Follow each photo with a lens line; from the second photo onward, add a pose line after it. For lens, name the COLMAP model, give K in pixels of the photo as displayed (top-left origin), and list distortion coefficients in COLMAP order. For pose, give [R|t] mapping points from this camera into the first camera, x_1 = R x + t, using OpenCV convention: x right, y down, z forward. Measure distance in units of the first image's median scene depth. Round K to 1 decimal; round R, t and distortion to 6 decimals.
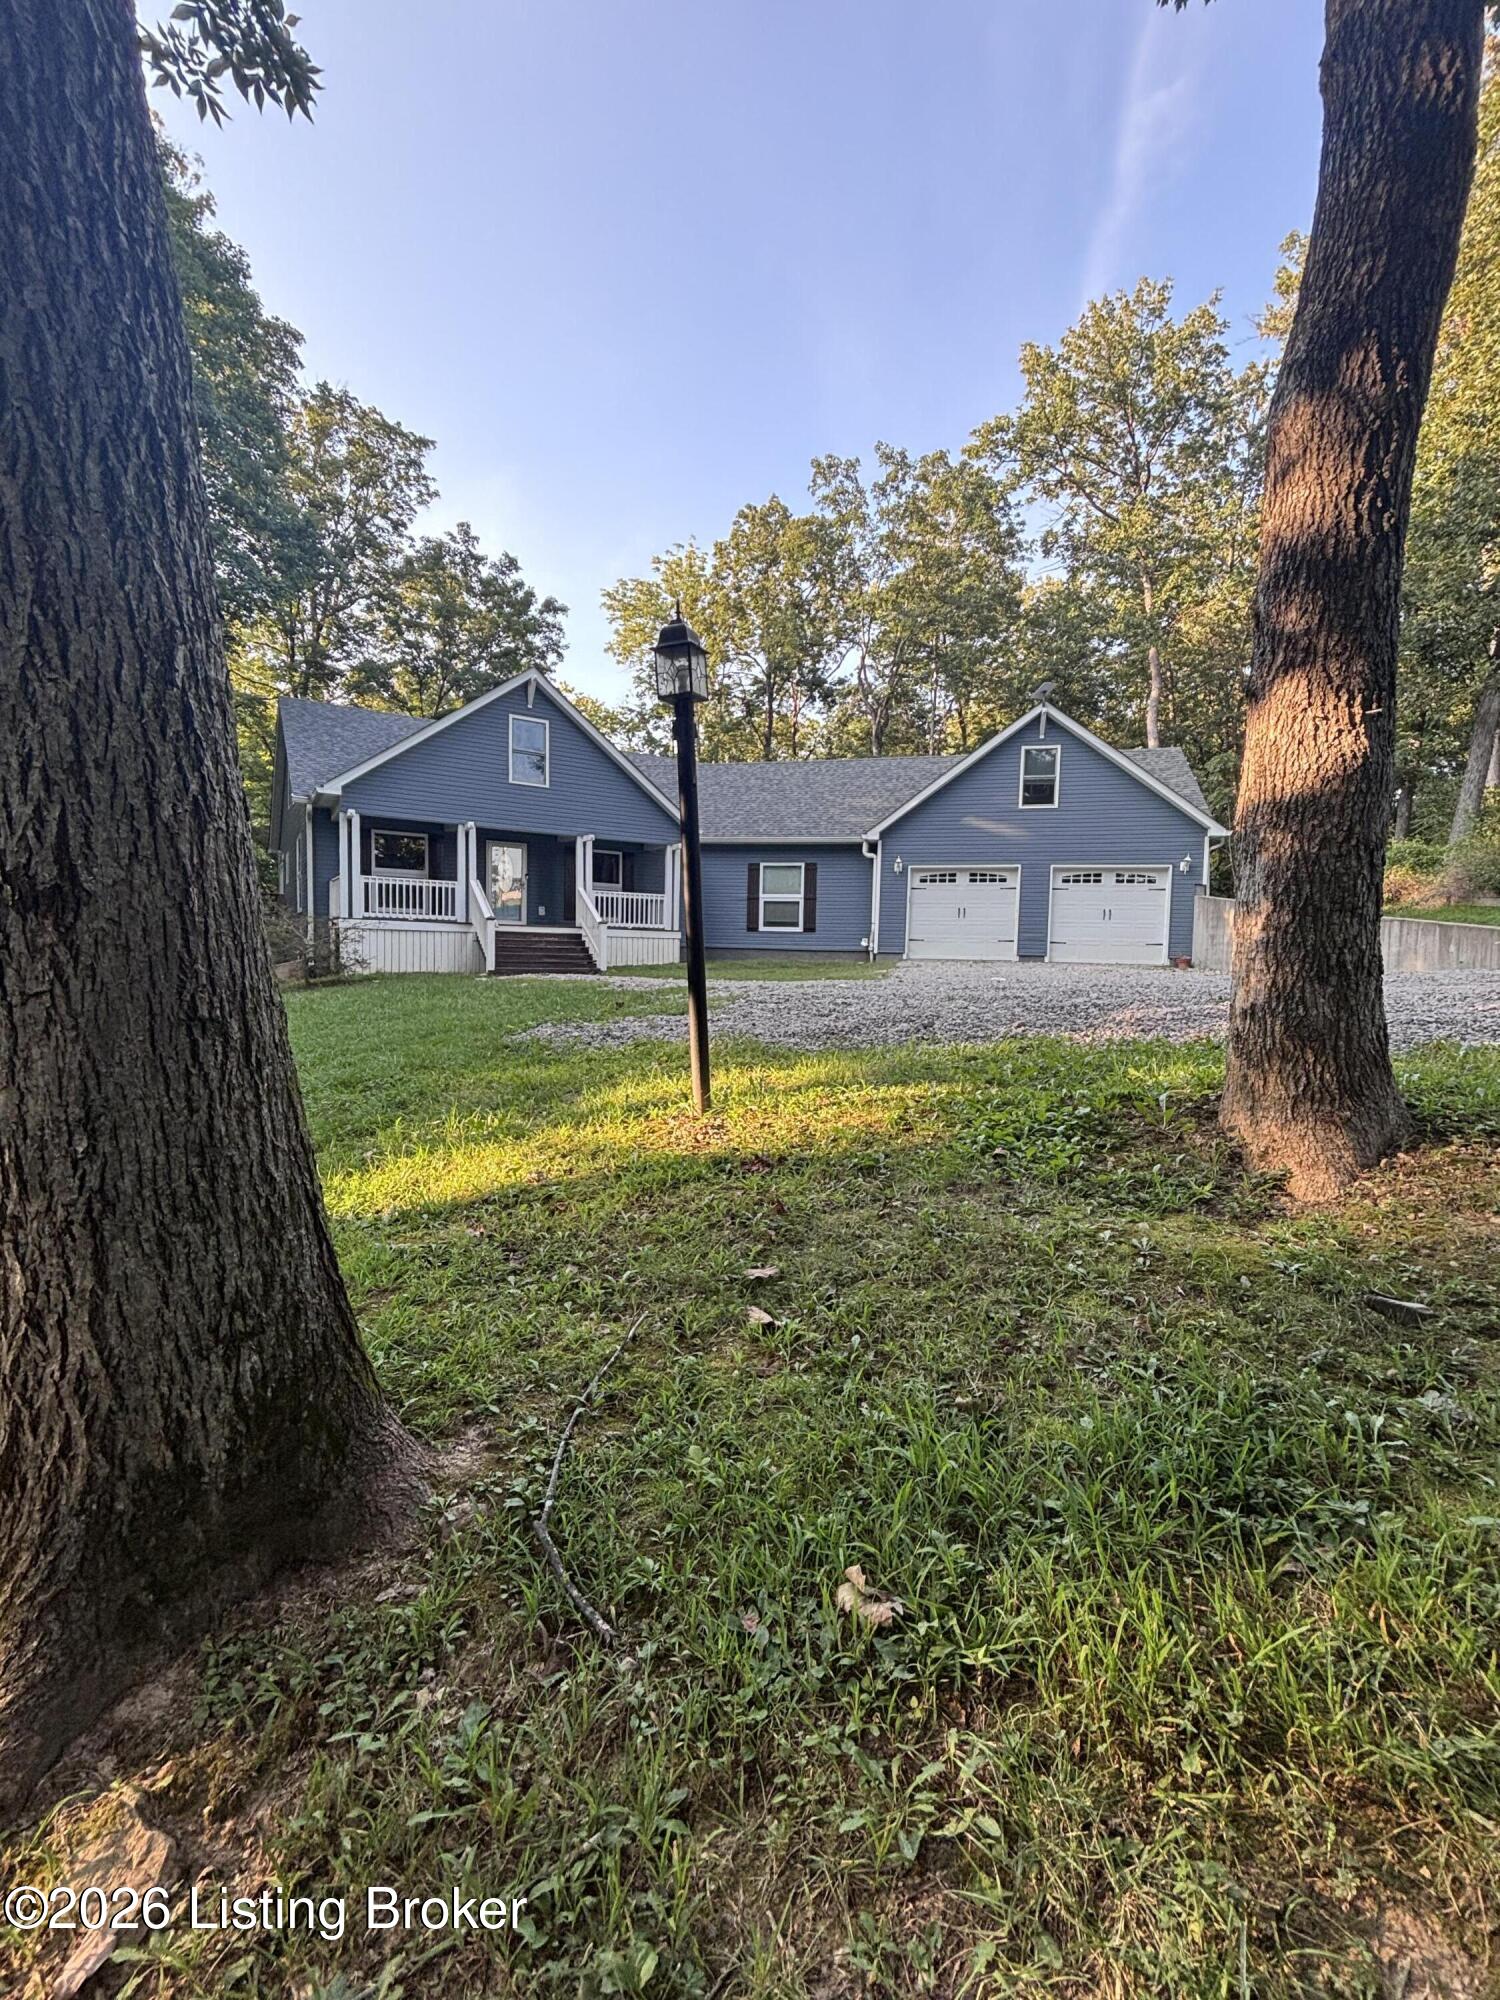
lens RADIAL K [[810.4, 0, 733.1], [0, 810.4, 1005.6], [0, 0, 1]] dist [0.000423, 0.000009]
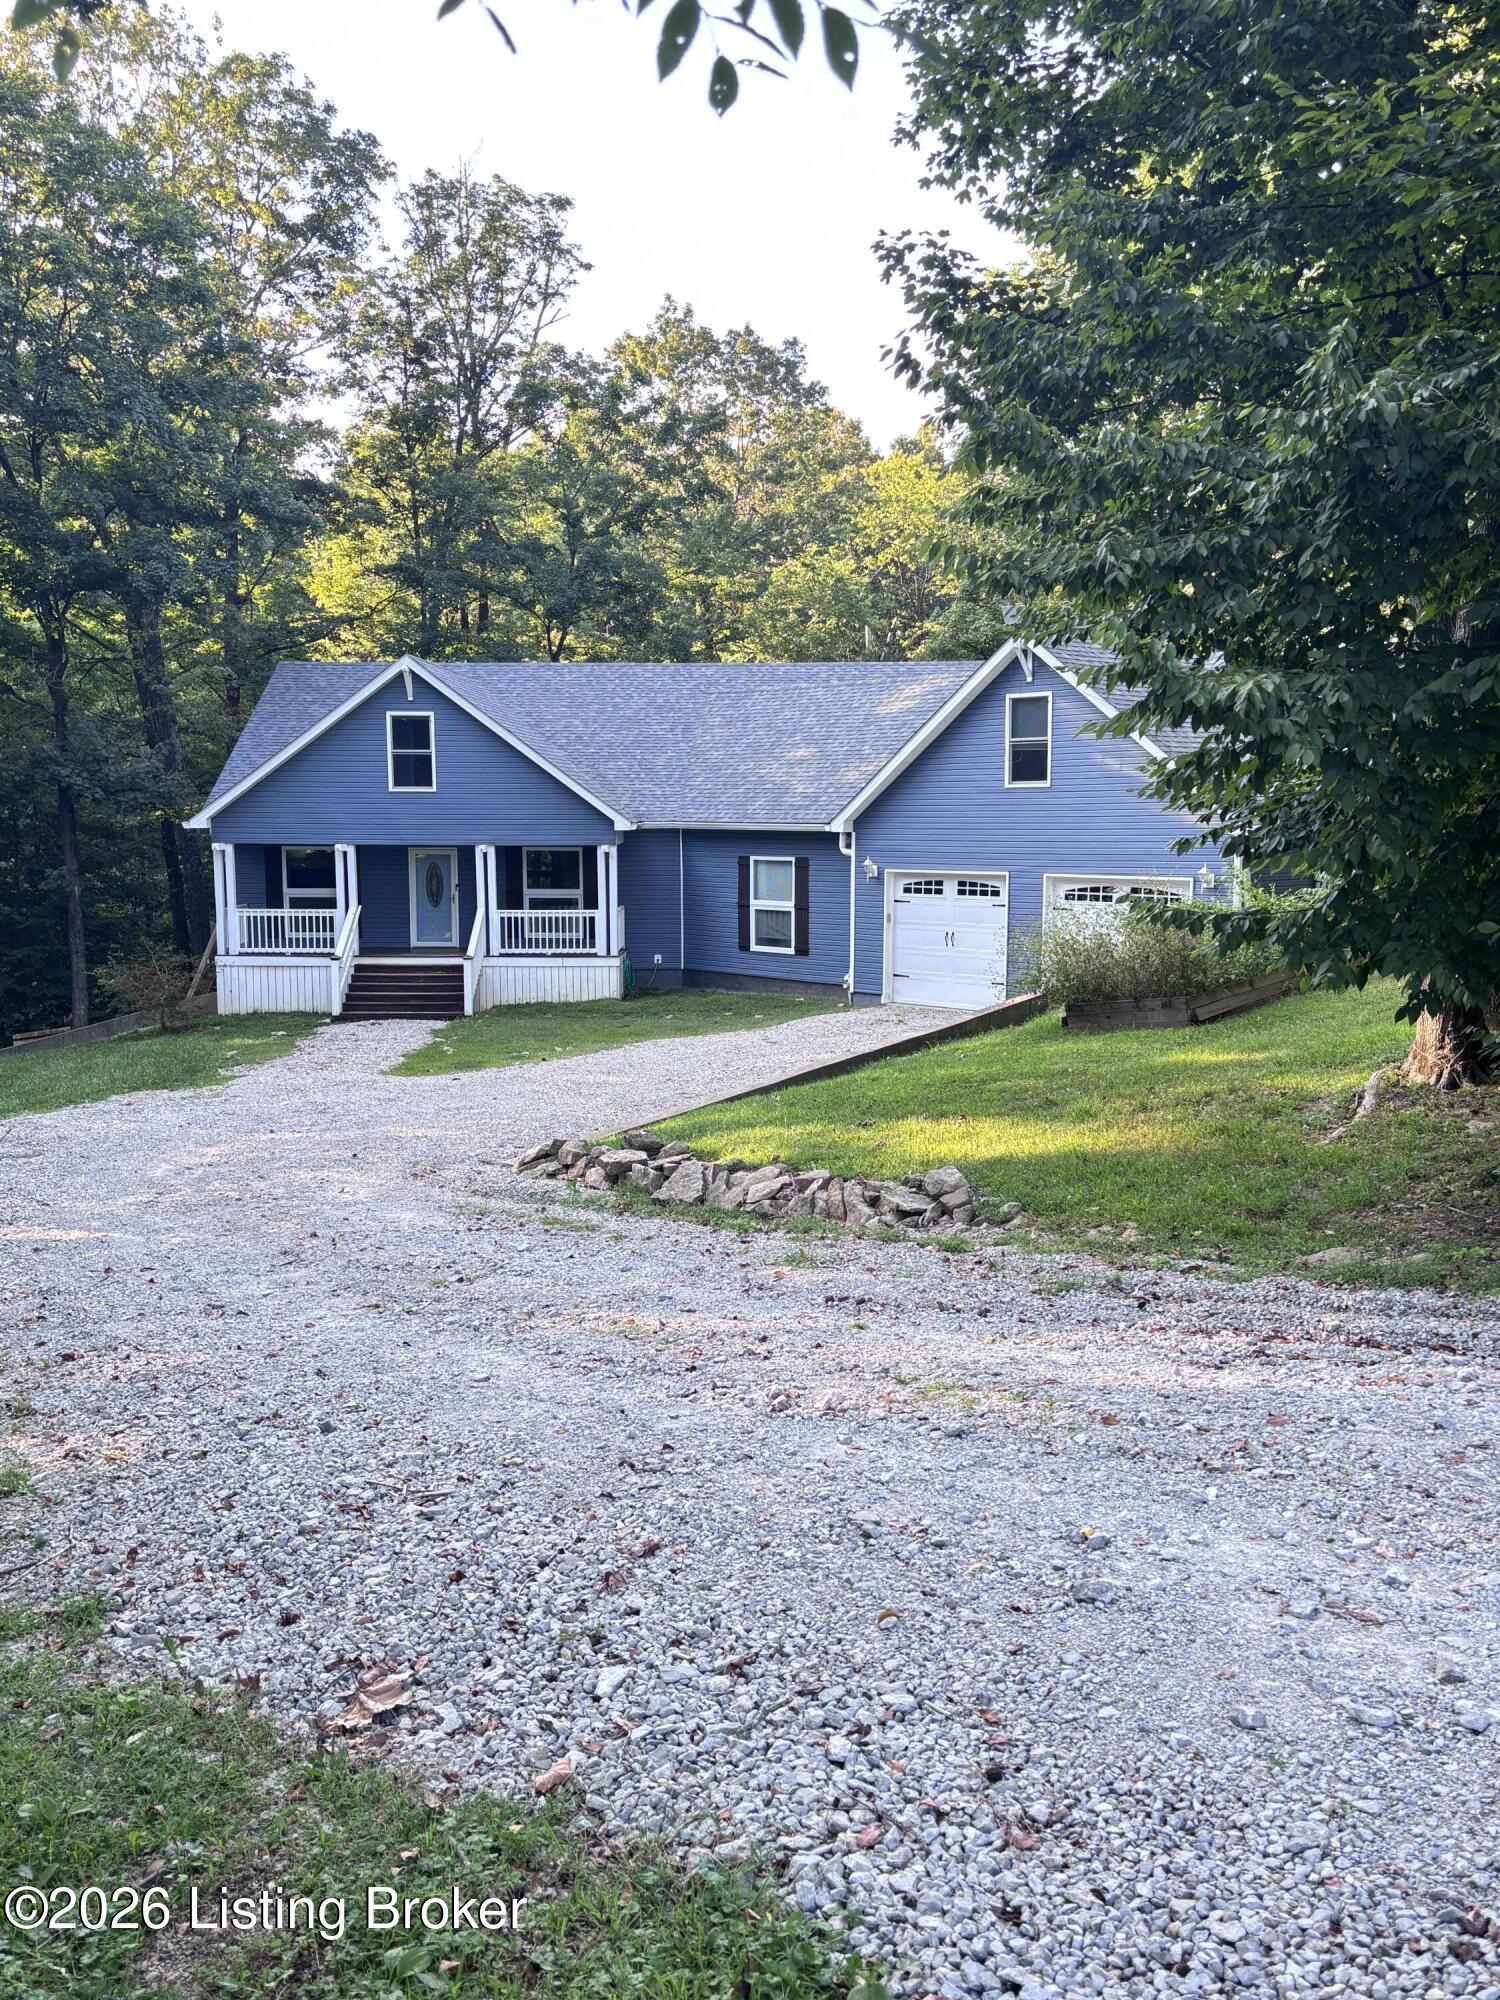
lens RADIAL K [[1718.5, 0, 752.2], [0, 1718.5, 1052.6], [0, 0, 1]] dist [0.016767, -0.025931]
pose [[0.846607, 0.051218, -0.529748, 0.875775], [-0.018013, 0.997546, 0.067658, -0.110132], [0.531913, -0.047738, 0.845452, -0.294581]]
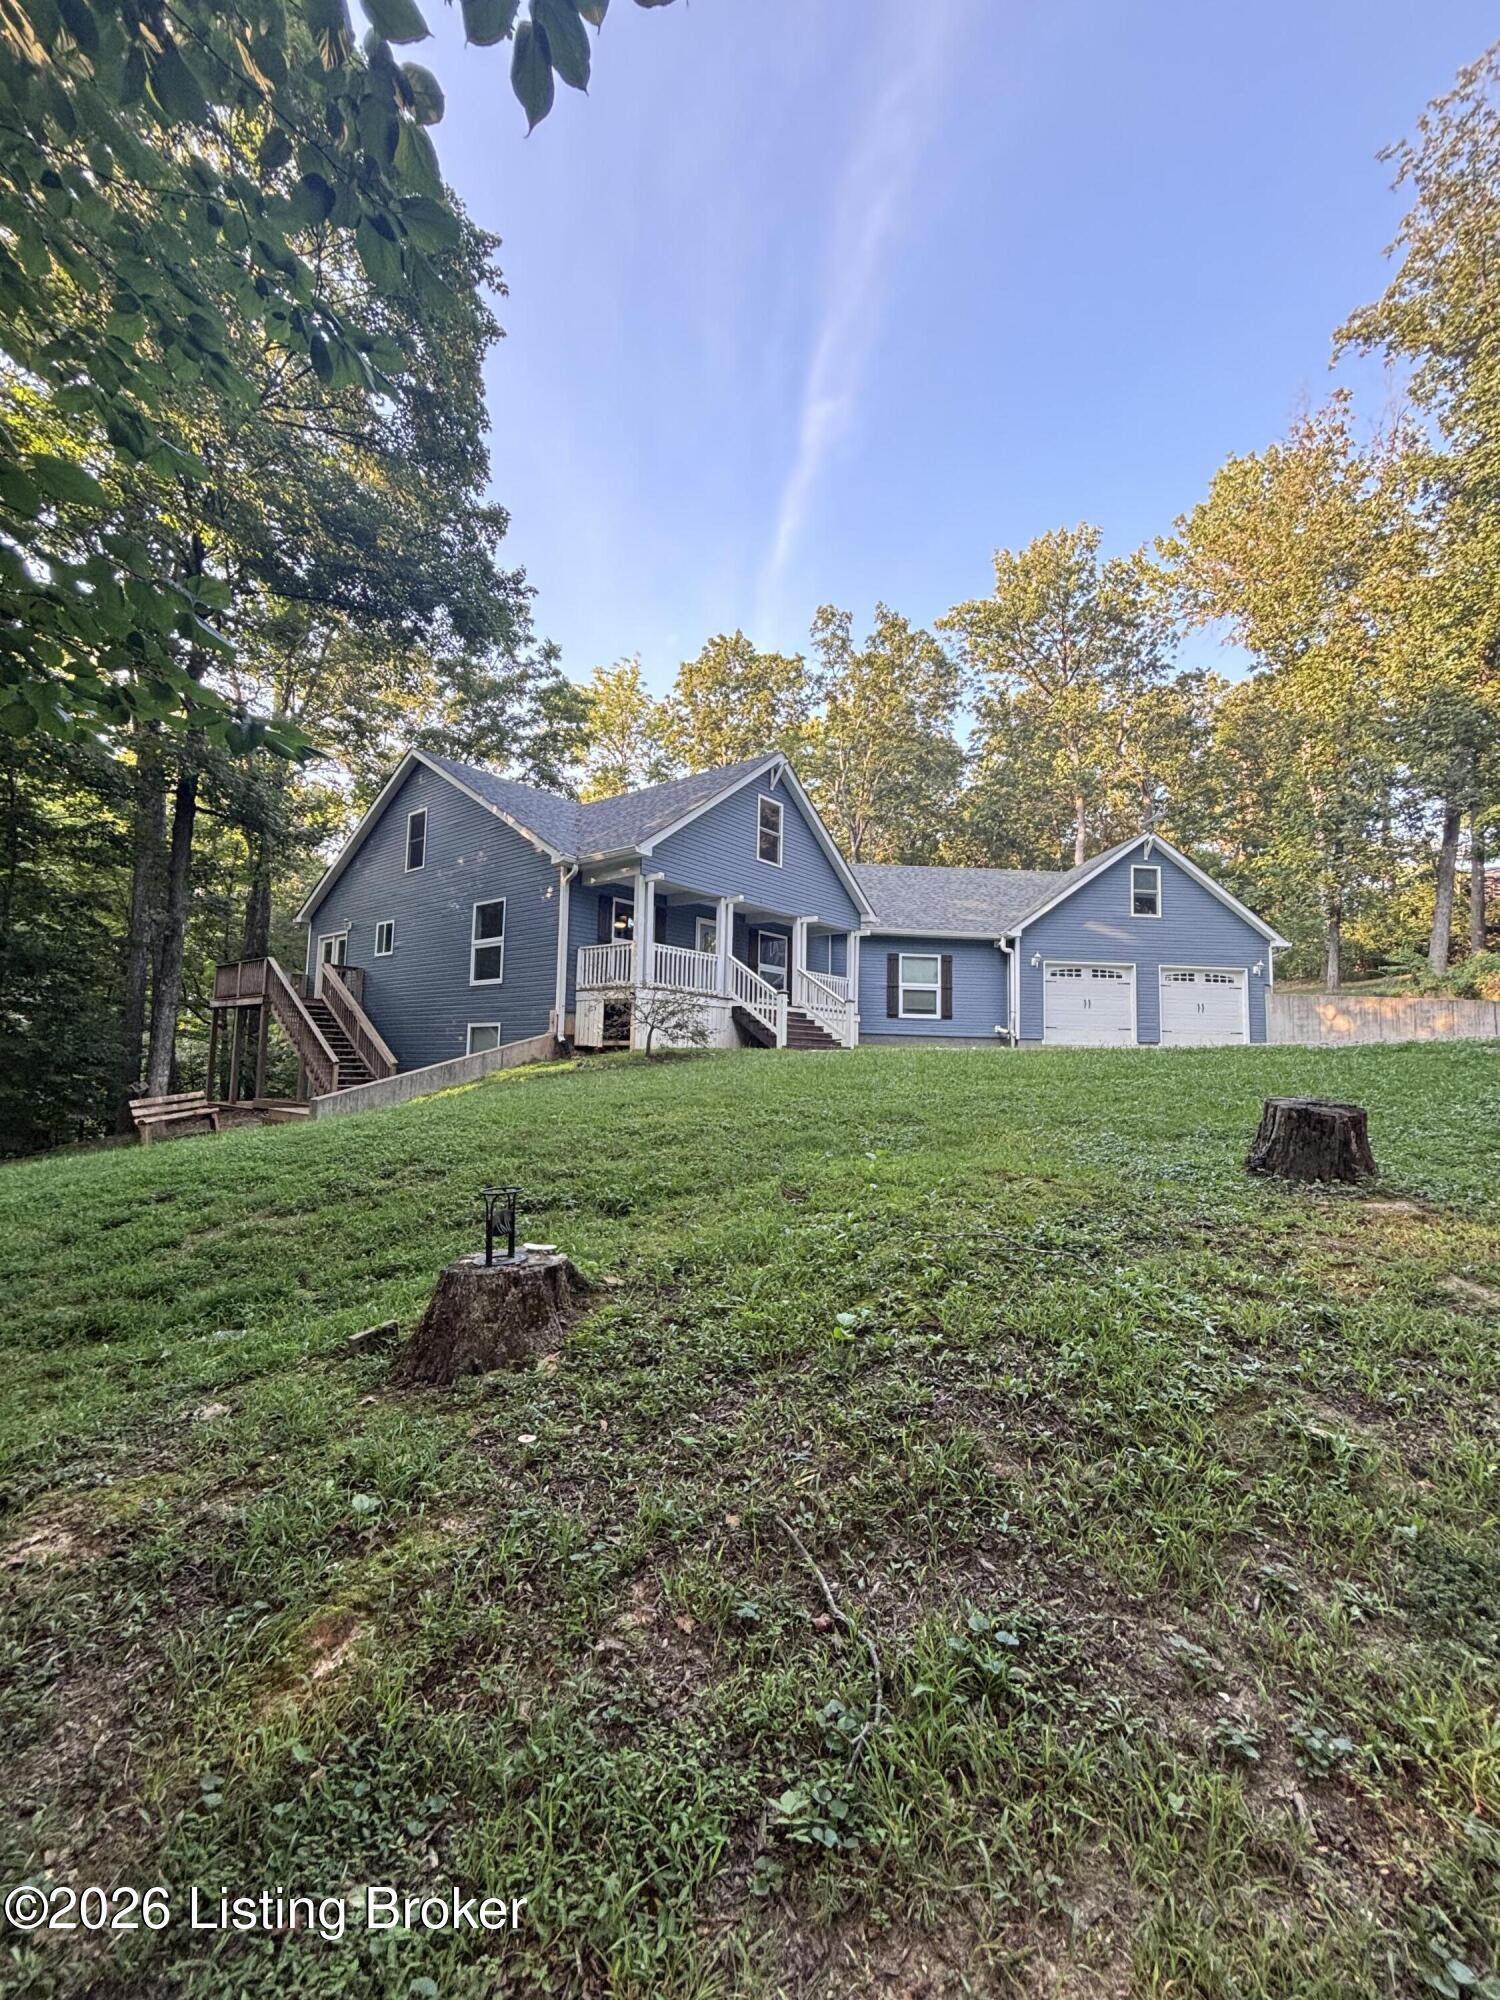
lens RADIAL K [[810.4, 0, 711.1], [0, 810.4, 1000.0], [0, 0, 1]] dist [0.000423, 0.000009]
pose [[0.954225, 0.027541, 0.297818, -0.530965], [0.015422, 0.989896, -0.140957, 0.029307], [-0.298691, 0.139098, 0.944159, 0.090872]]
